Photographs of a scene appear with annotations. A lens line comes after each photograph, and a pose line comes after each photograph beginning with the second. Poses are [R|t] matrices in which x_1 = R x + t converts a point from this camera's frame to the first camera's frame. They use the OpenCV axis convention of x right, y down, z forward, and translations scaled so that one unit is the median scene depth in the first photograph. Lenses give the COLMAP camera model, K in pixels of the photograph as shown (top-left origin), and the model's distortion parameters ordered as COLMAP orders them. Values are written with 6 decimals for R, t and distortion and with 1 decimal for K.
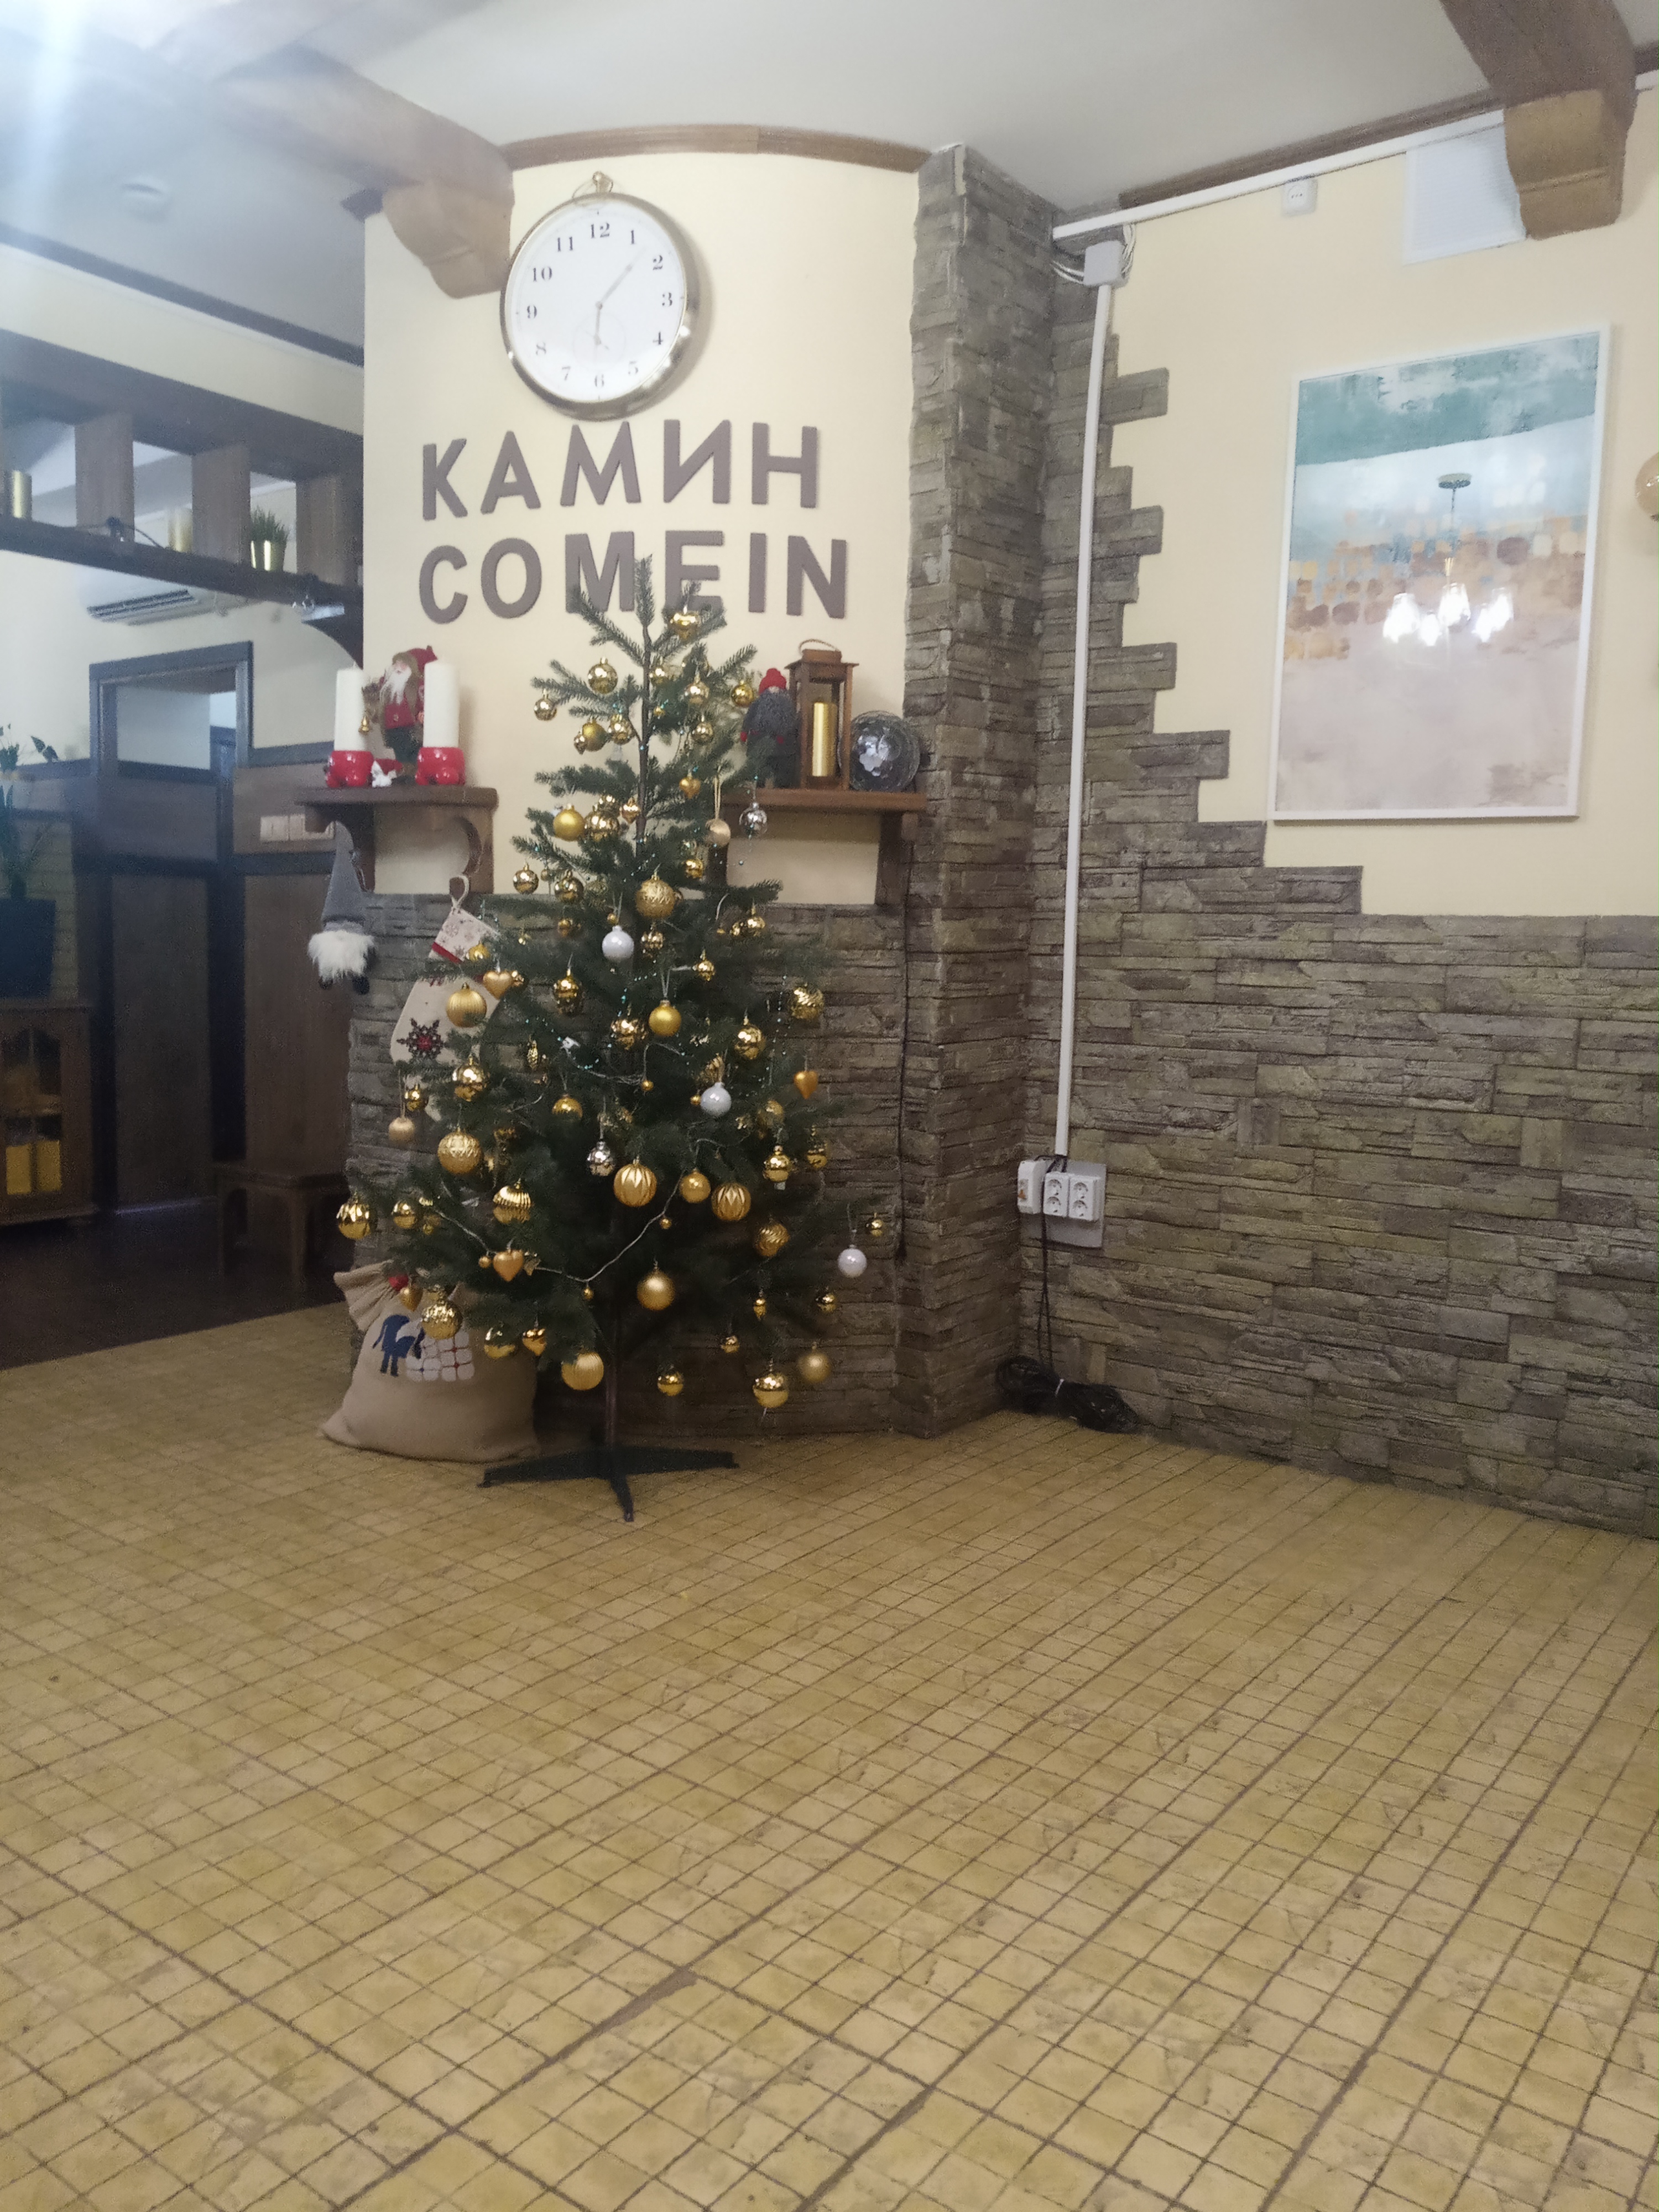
lens RADIAL K [[1729.1, 0, 828.6], [0, 1729.1, 1093.8], [0, 0, 1]] dist [-0.001428, -0.002716]
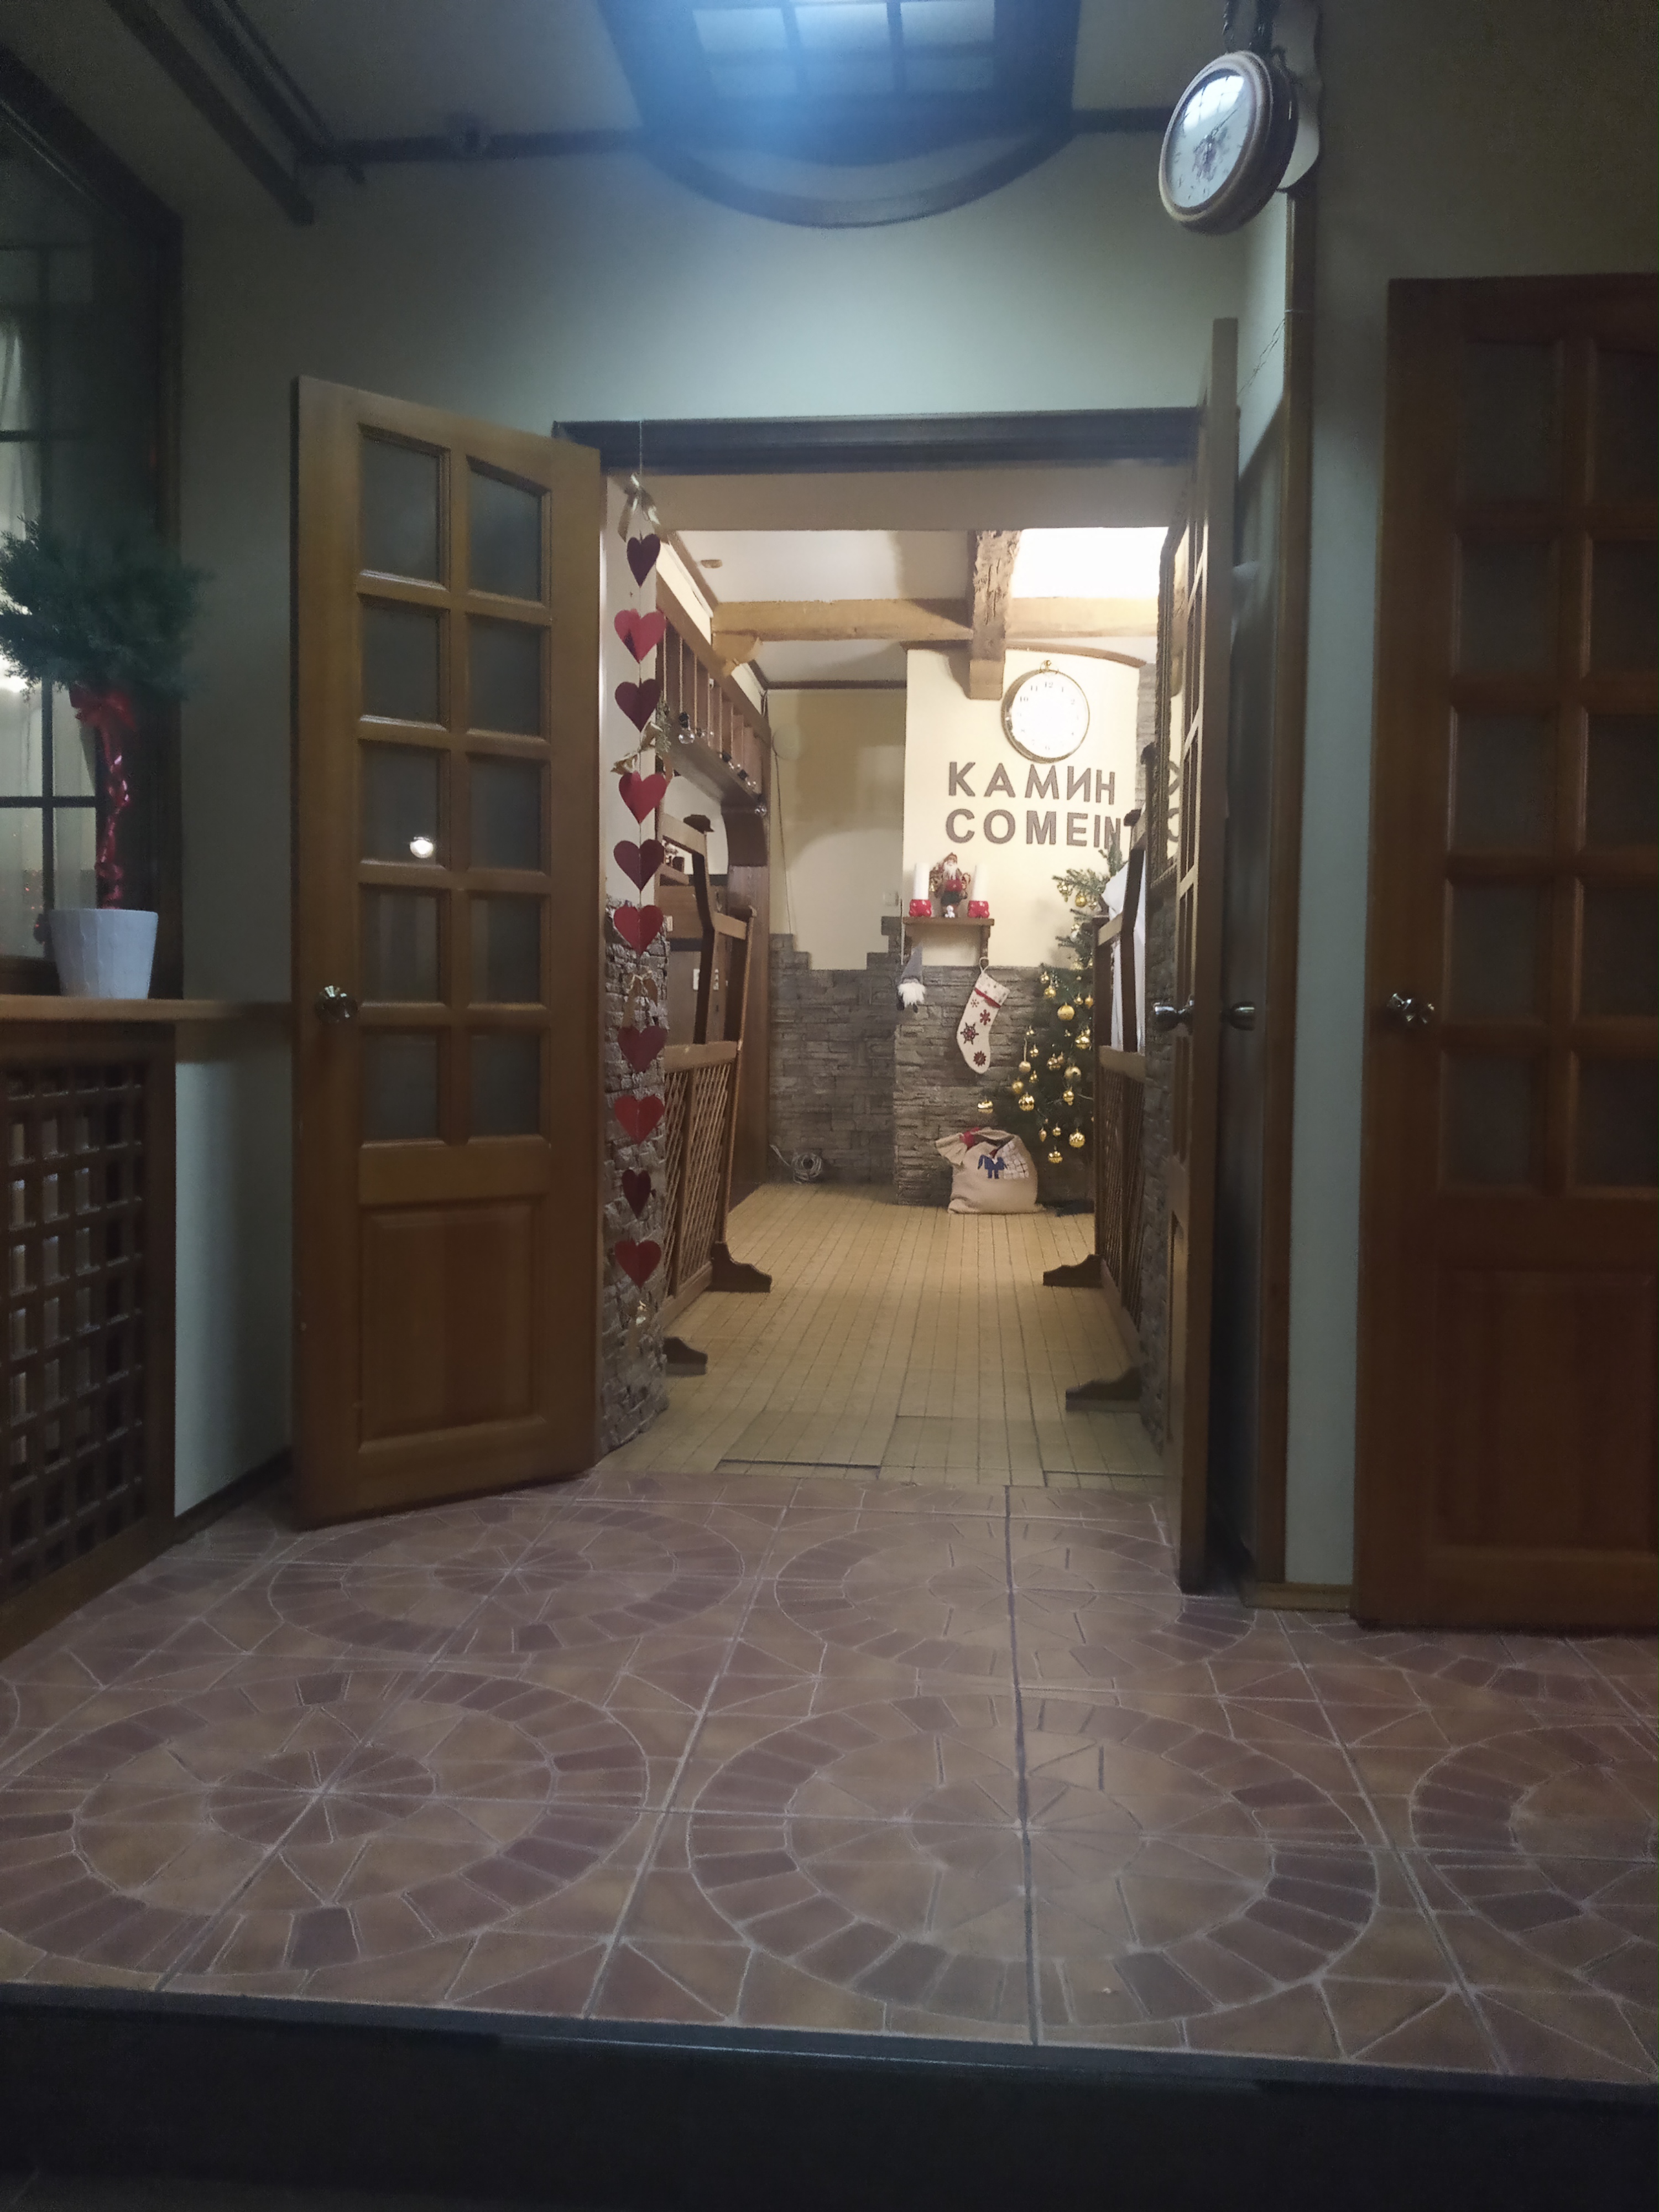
lens RADIAL K [[1729.1, 0, 828.3], [0, 1729.1, 1112.6], [0, 0, 1]] dist [-0.001428, -0.002716]
pose [[0.852496, -0.043270, 0.520940, -1.598639], [0.055782, 0.998408, -0.008356, 0.082877], [-0.519749, 0.036183, 0.853552, -0.813448]]
